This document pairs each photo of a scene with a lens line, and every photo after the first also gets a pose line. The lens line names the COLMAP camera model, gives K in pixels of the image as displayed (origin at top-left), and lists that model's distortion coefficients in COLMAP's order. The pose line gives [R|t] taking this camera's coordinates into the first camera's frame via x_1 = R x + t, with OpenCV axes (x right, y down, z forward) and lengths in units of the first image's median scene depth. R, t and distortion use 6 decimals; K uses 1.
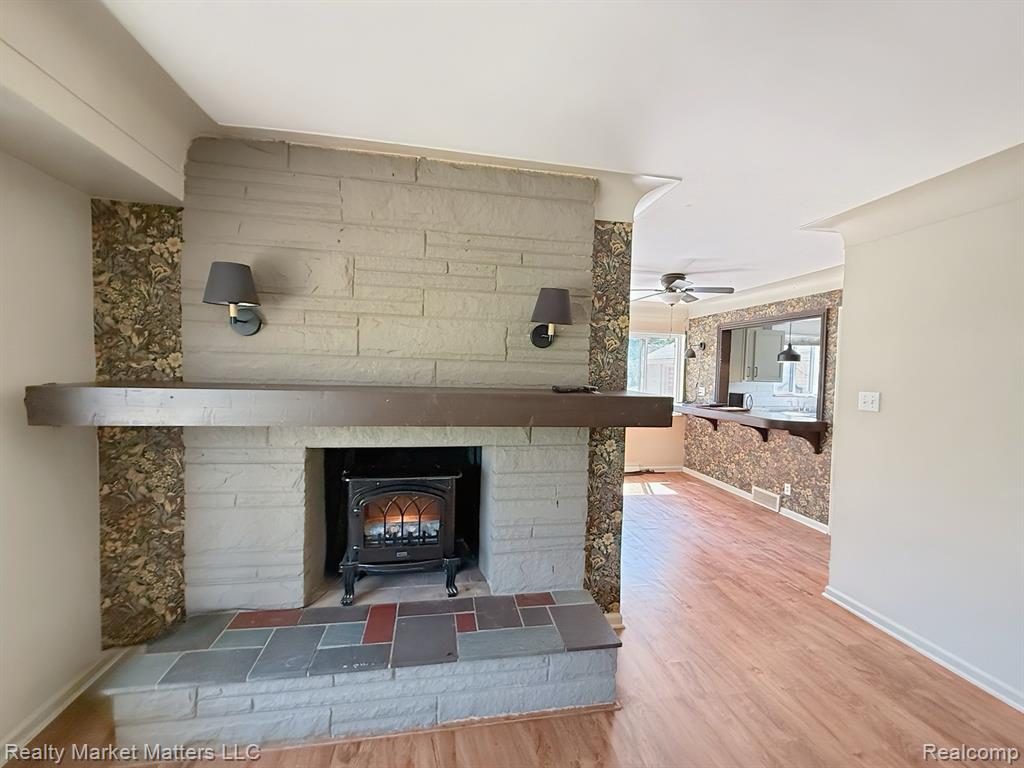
lens RADIAL K [[408.7, 0, 508.9], [0, 408.7, 384.7], [0, 0, 1]] dist [-0.002037, 0.000066]
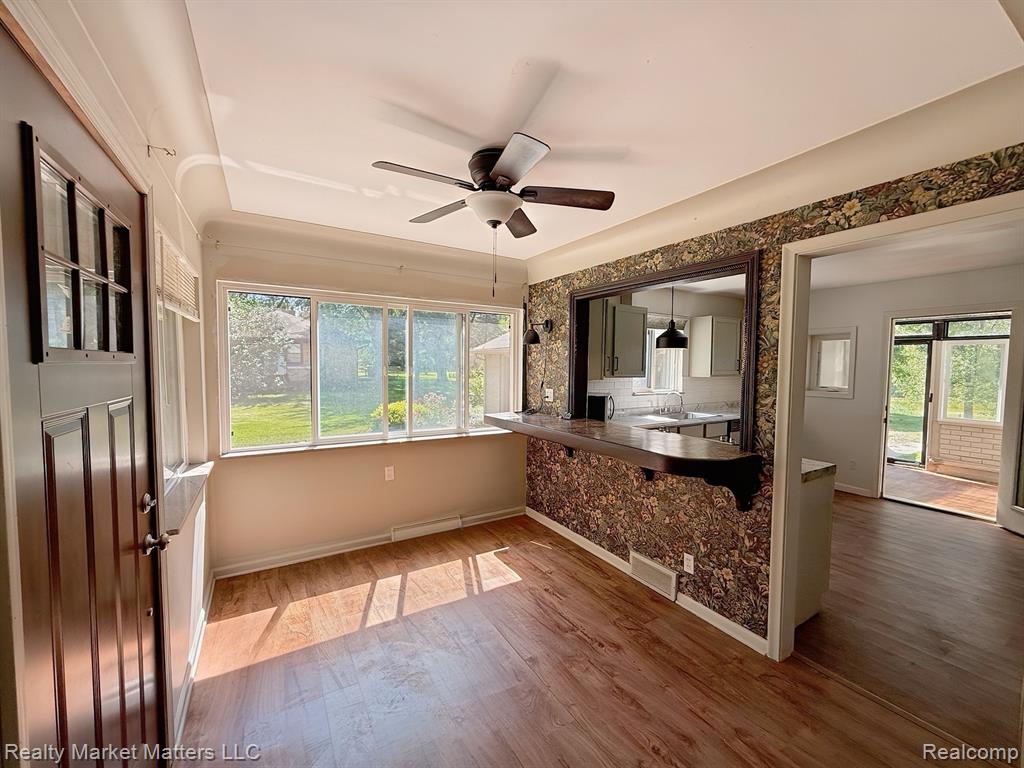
lens RADIAL K [[408.7, 0, 507.1], [0, 408.7, 383.3], [0, 0, 1]] dist [-0.002037, 0.000066]
pose [[0.935397, -0.033525, 0.352007, 0.198577], [0.026727, 0.999351, 0.024157, -0.022259], [-0.352588, -0.013189, 0.935686, 0.455592]]
